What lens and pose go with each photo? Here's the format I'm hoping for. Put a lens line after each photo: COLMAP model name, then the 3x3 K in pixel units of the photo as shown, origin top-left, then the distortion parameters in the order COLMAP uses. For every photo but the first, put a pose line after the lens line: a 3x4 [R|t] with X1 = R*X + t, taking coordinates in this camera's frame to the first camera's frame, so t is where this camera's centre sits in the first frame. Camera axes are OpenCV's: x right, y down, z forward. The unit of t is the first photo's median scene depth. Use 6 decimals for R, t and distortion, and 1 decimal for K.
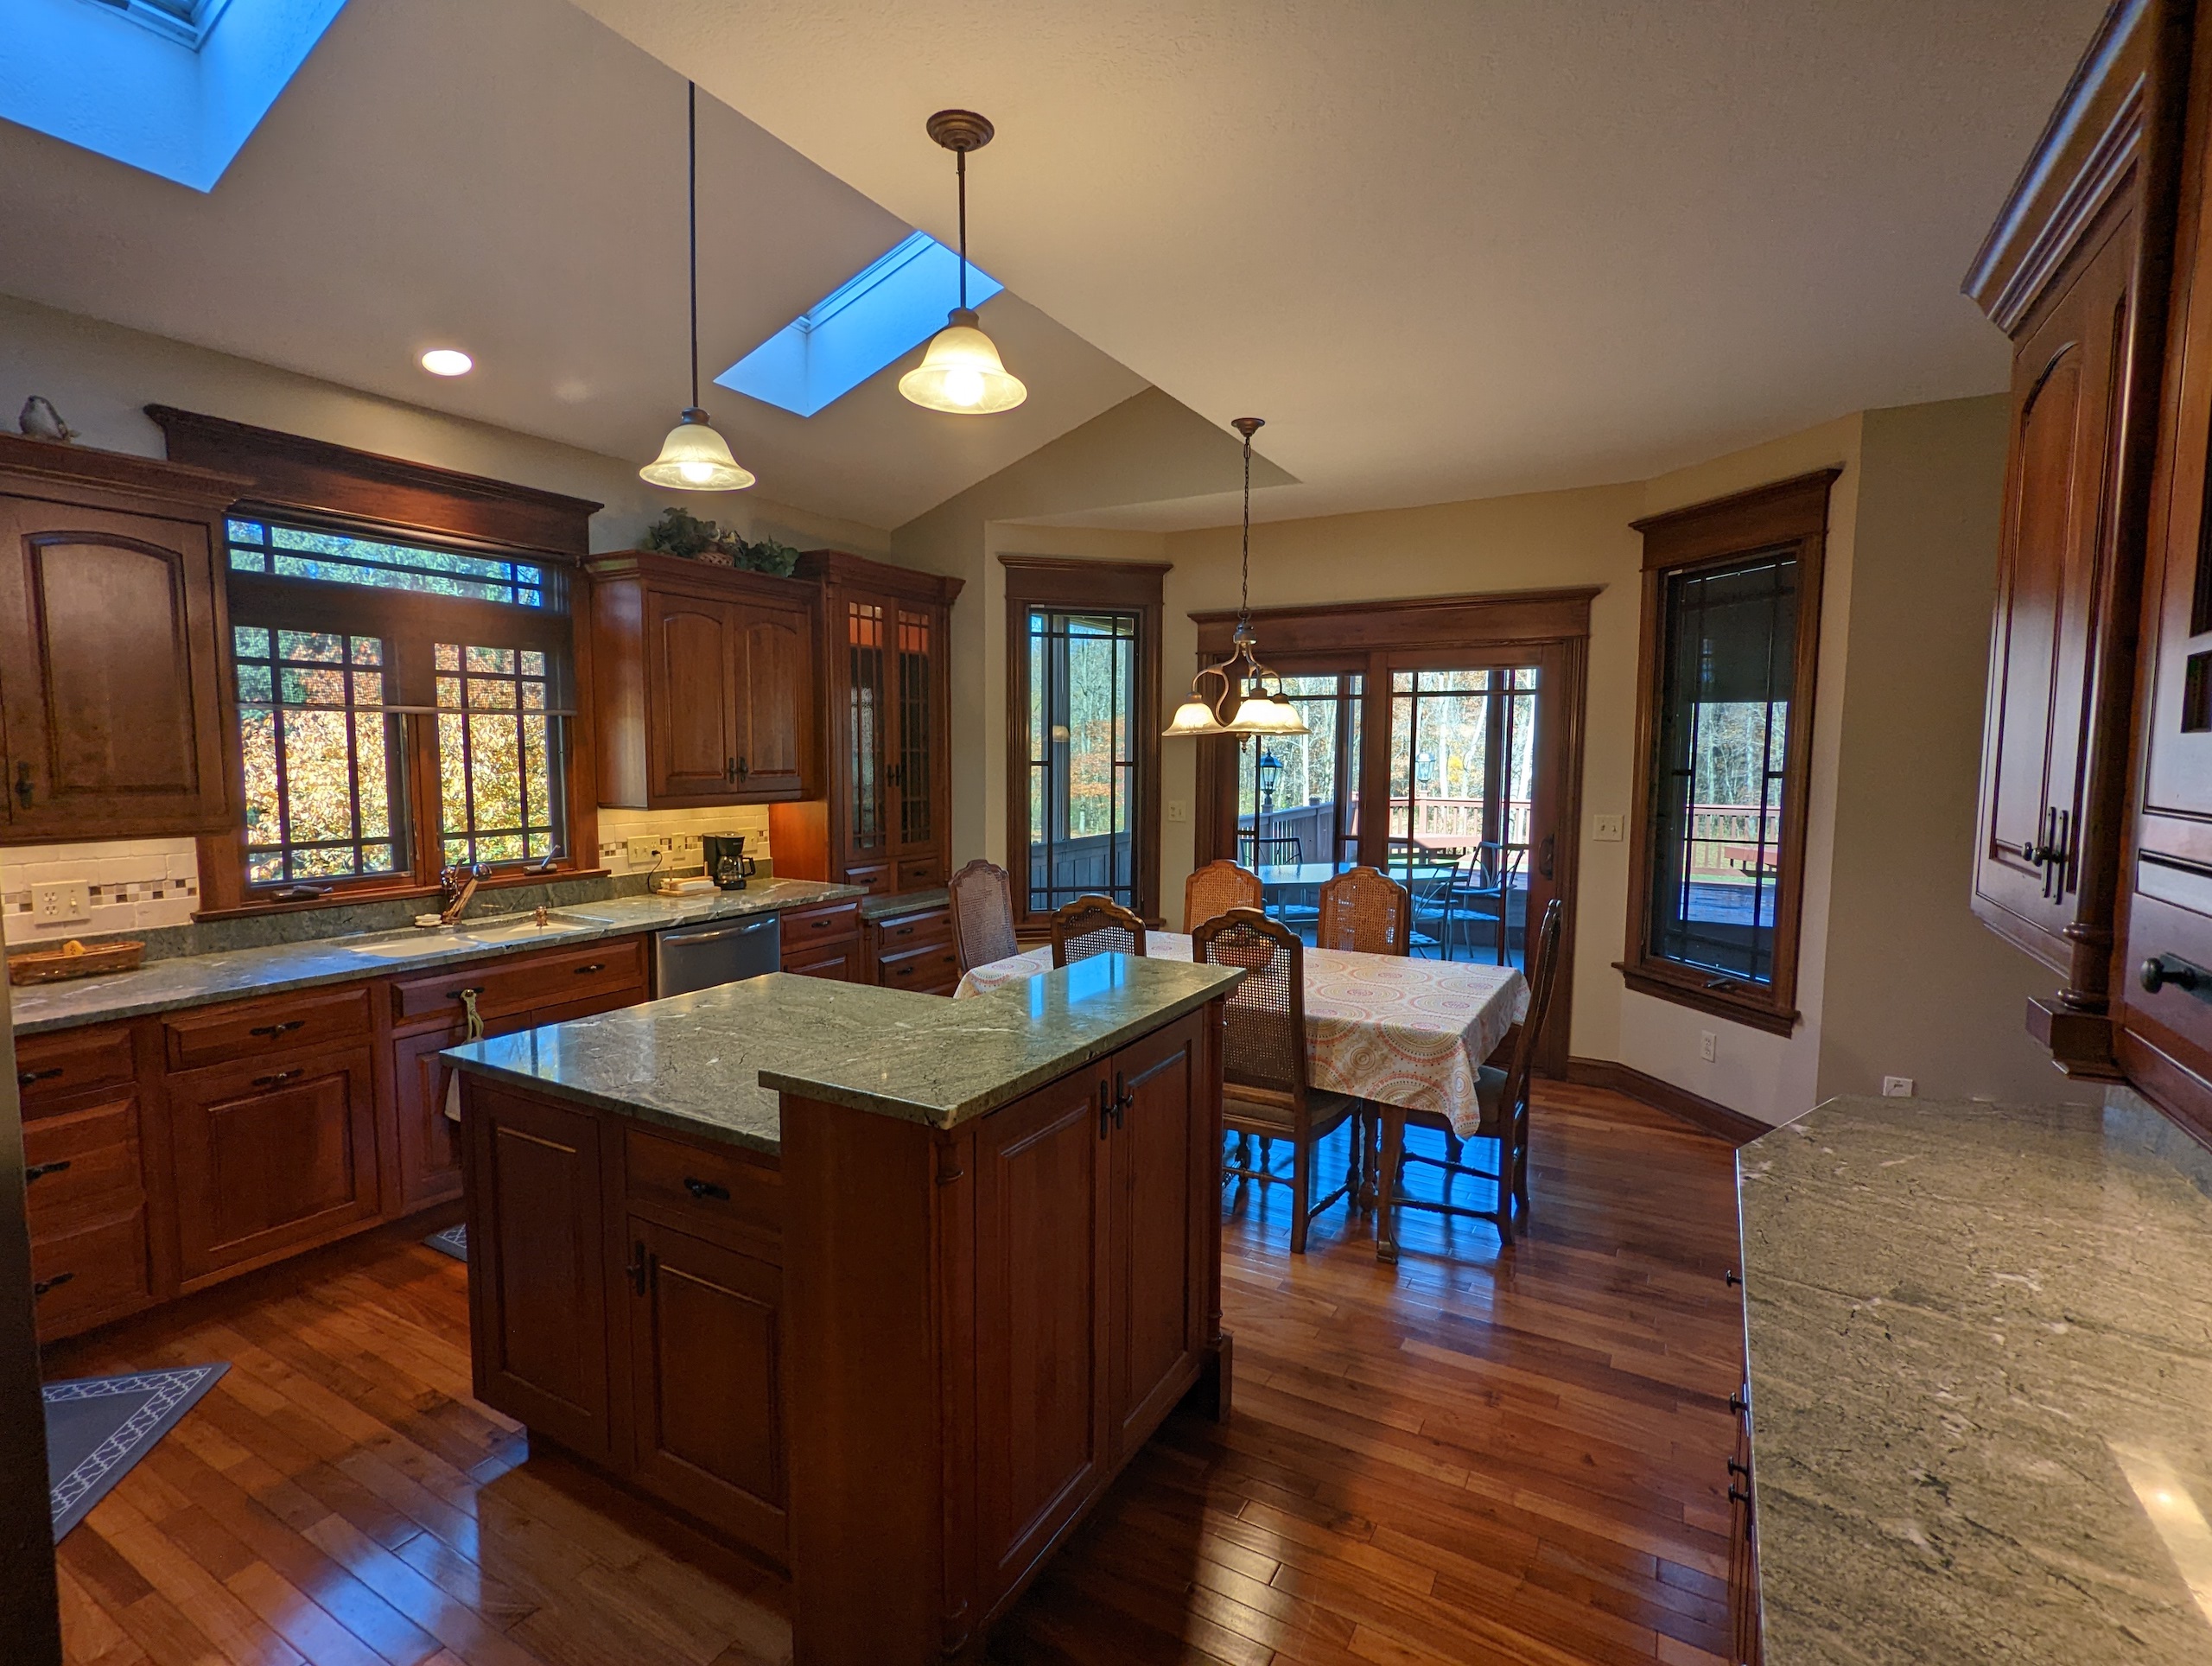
lens RADIAL K [[1046.0, 0, 1105.2], [0, 1046.0, 834.7], [0, 0, 1]] dist [0.003857, -0.000175]
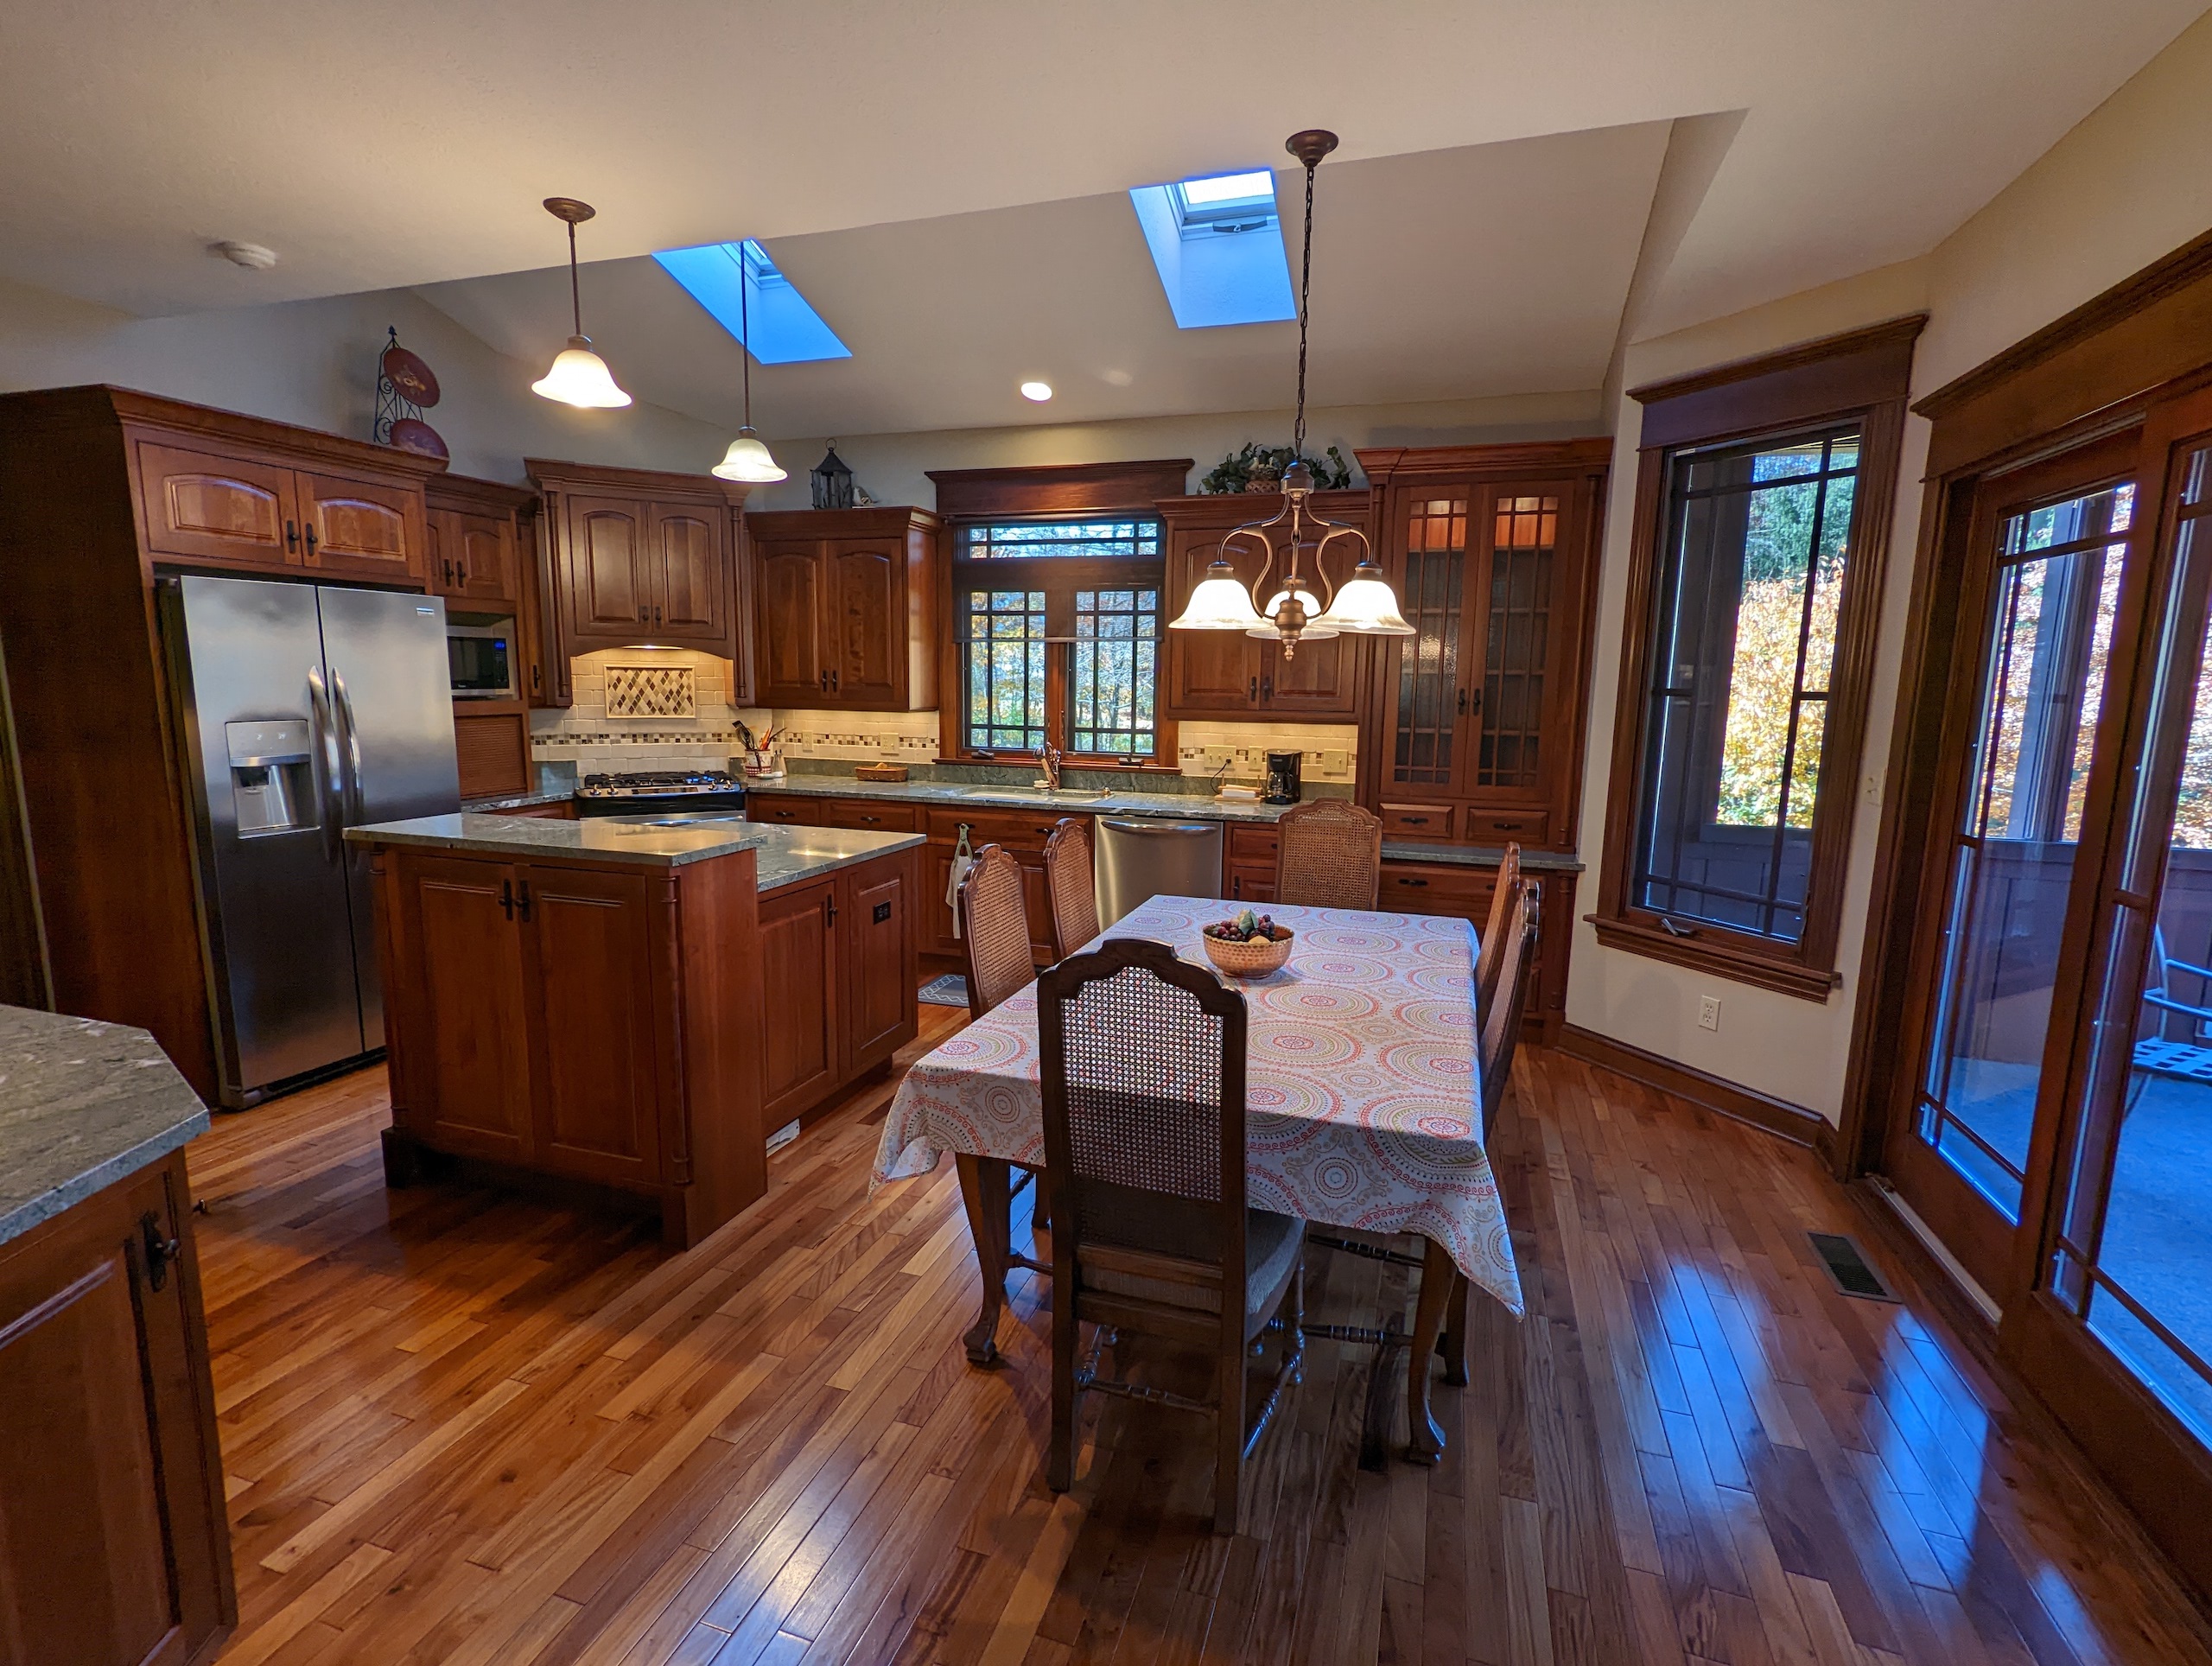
lens RADIAL K [[1046.0, 0, 1108.6], [0, 1046.0, 834.4], [0, 0, 1]] dist [0.003857, -0.000175]
pose [[0.214663, 0.142218, -0.966278, 0.802759], [-0.097655, 0.987509, 0.123648, -0.039624], [0.971794, 0.067819, 0.225870, 0.768876]]
